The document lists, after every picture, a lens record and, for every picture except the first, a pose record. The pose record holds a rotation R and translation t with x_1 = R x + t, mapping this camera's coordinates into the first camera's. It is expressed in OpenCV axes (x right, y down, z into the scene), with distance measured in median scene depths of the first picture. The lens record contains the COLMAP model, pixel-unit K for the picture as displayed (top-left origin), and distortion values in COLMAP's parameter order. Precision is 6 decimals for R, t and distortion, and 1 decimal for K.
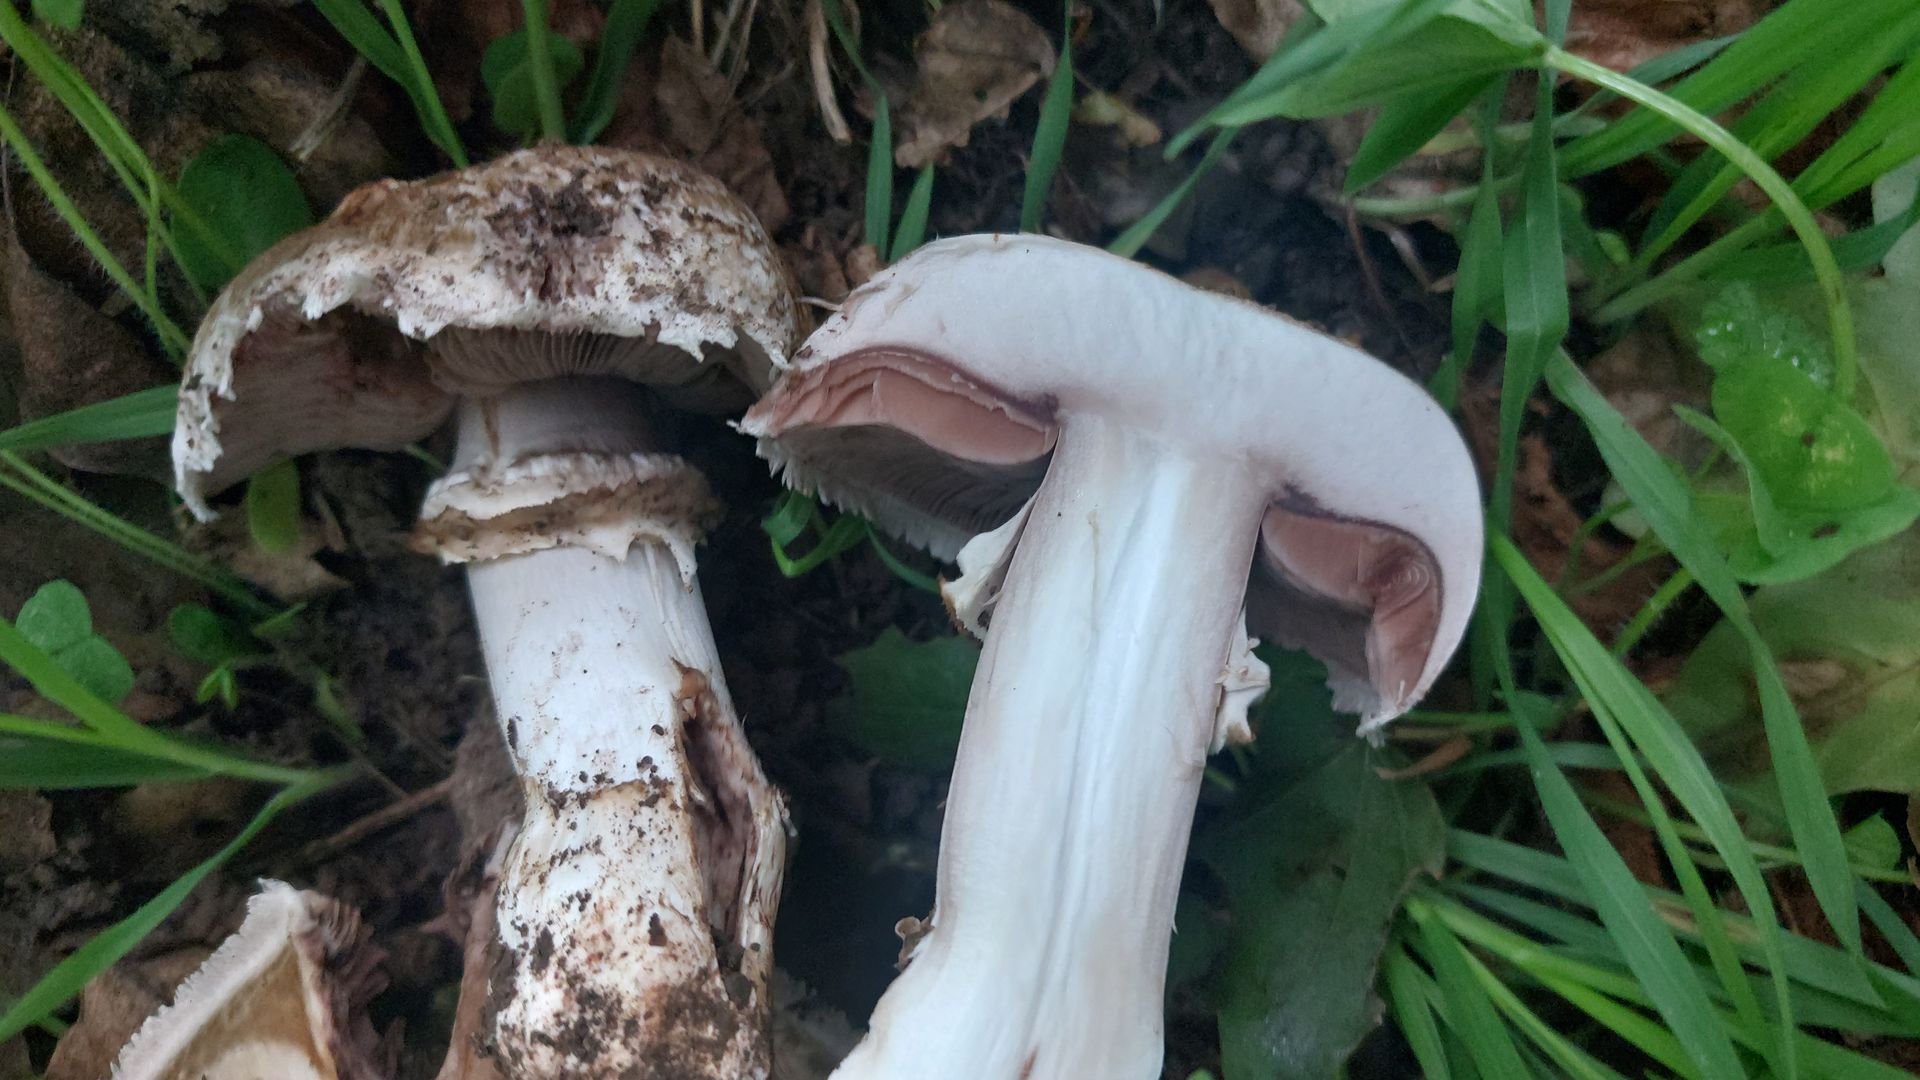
lens RADIAL K [[1436.0, 0, 1009.9], [0, 1436.0, 485.1], [0, 0, 1]] dist [0.003769, -0.087503]
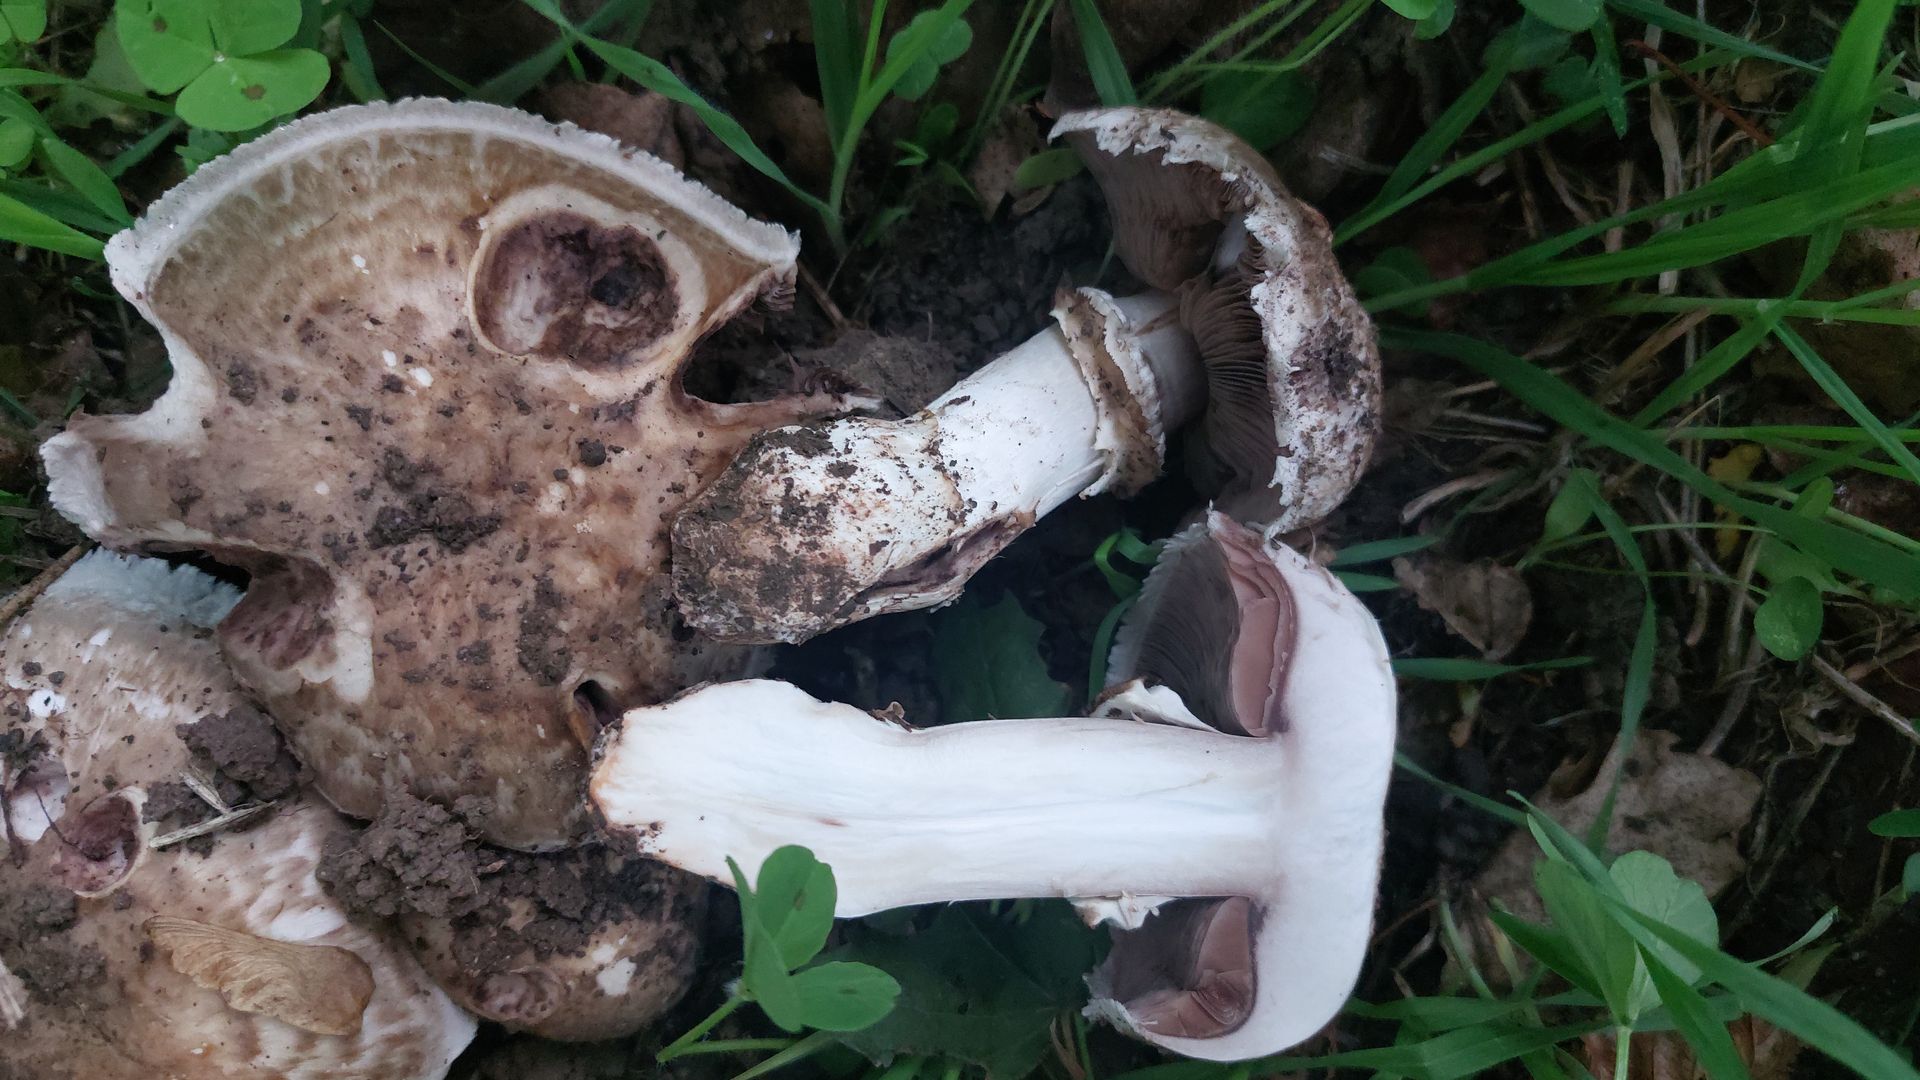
lens RADIAL K [[1414.1, 0, 960.0], [0, 1414.1, 540.0], [0, 0, 1]] dist [0.000447, -0.002577]
pose [[0.219743, 0.975042, -0.031726, -0.181277], [-0.975236, 0.218718, -0.032829, 0.262859], [-0.025071, 0.038154, 0.998957, -0.382782]]
